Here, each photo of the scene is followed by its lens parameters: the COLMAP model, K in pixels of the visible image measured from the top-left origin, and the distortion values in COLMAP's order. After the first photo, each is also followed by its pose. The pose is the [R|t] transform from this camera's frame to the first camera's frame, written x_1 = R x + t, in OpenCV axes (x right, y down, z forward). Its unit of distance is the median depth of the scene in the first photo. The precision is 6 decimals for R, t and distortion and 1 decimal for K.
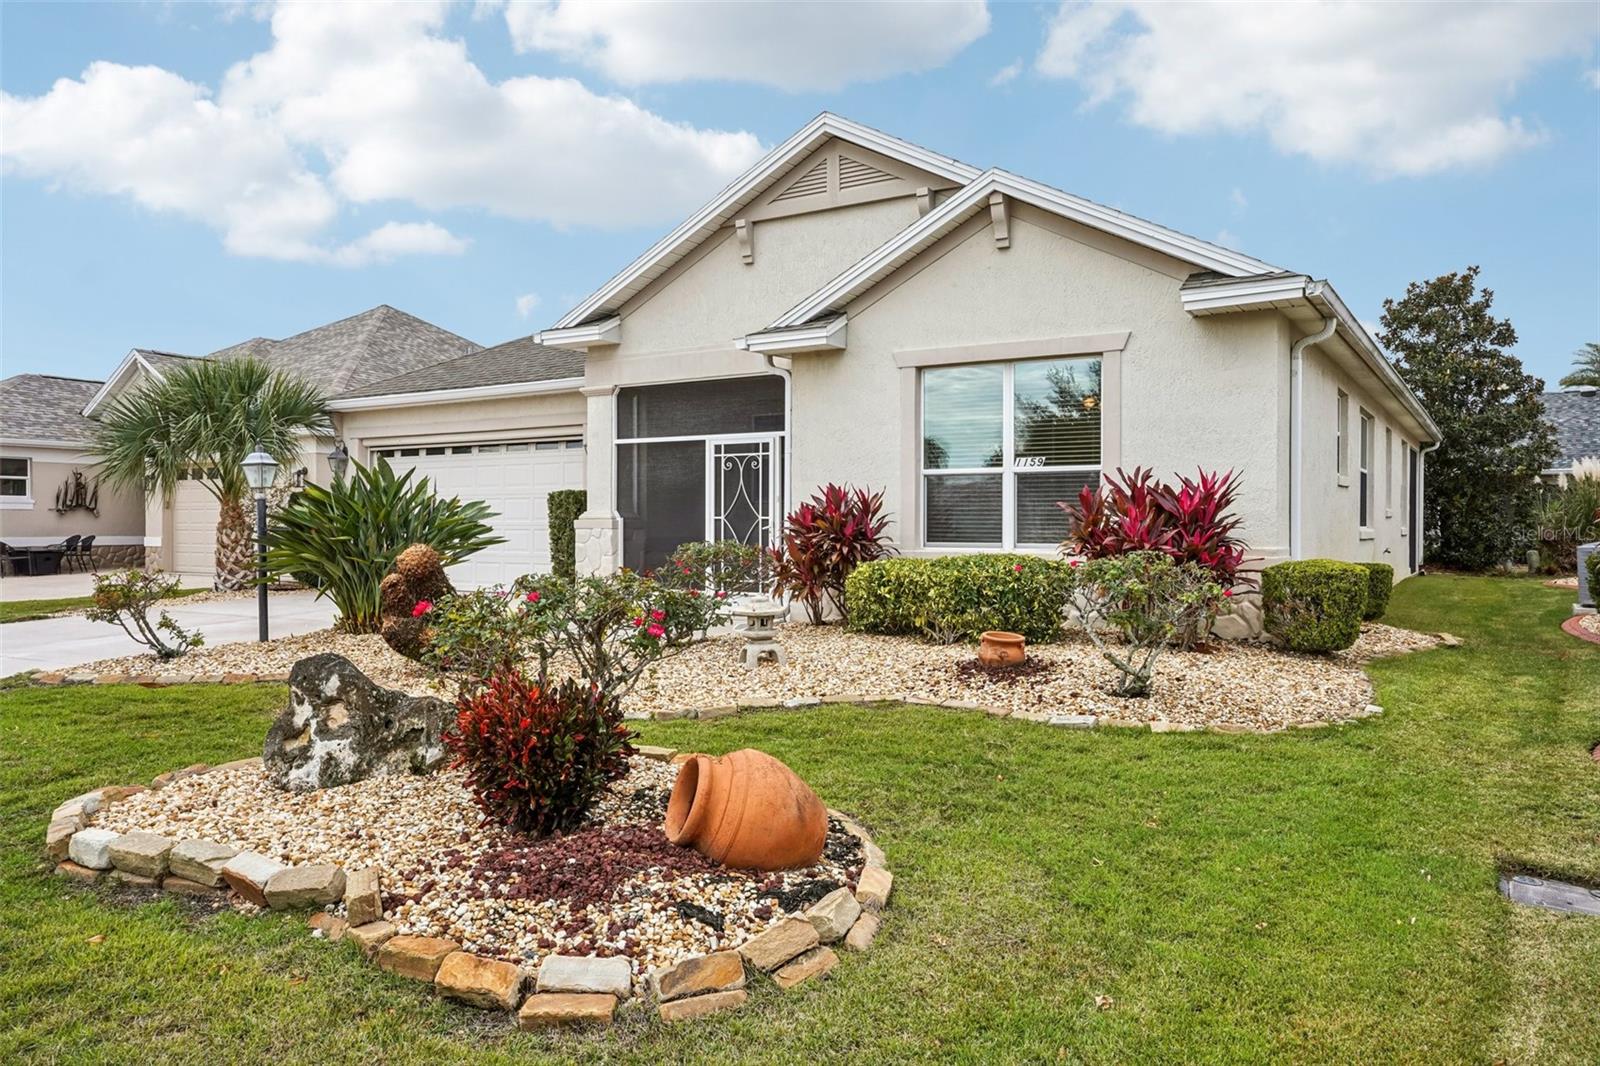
lens RADIAL K [[1196.2, 0, 800.0], [0, 1196.2, 533.0], [0, 0, 1]] dist [-0.009176, -0.000934]
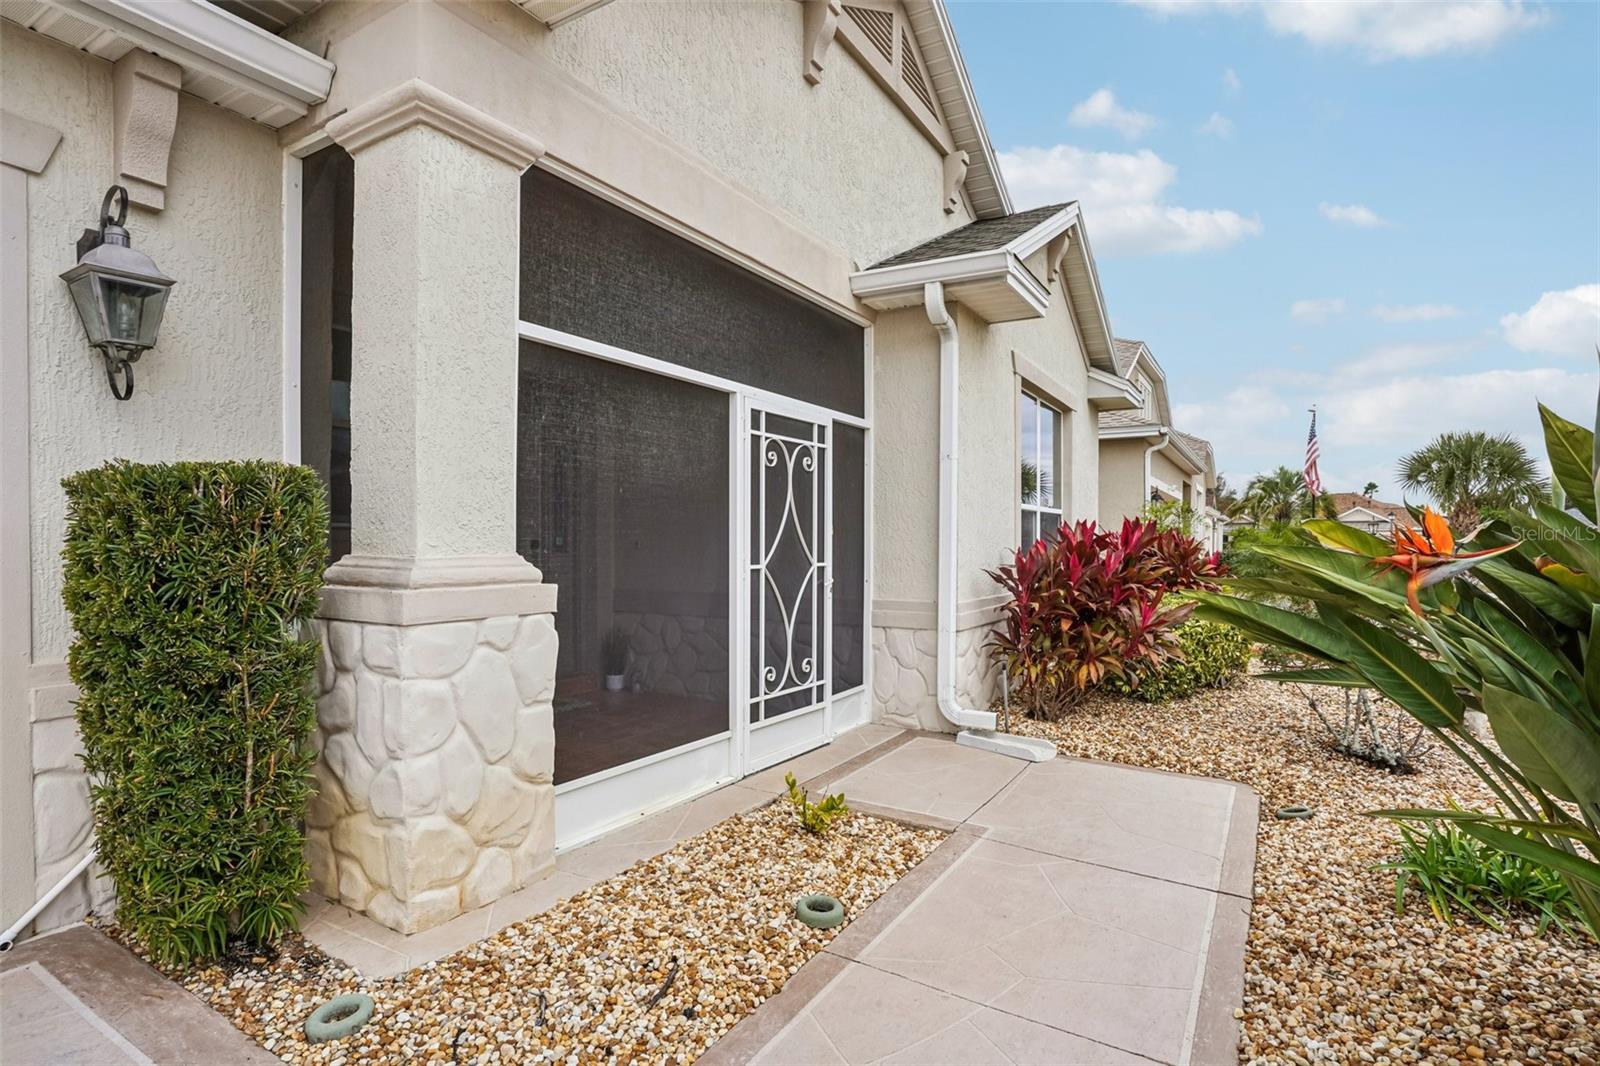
lens RADIAL K [[803.5, 0, 799.6], [0, 803.5, 538.3], [0, 0, 1]] dist [-0.077141, 0.041410]
pose [[-0.029191, 0.004483, 0.999564, -0.385123], [0.011597, 0.999924, -0.004146, -0.022669], [-0.999507, 0.011471, -0.029240, 1.008102]]
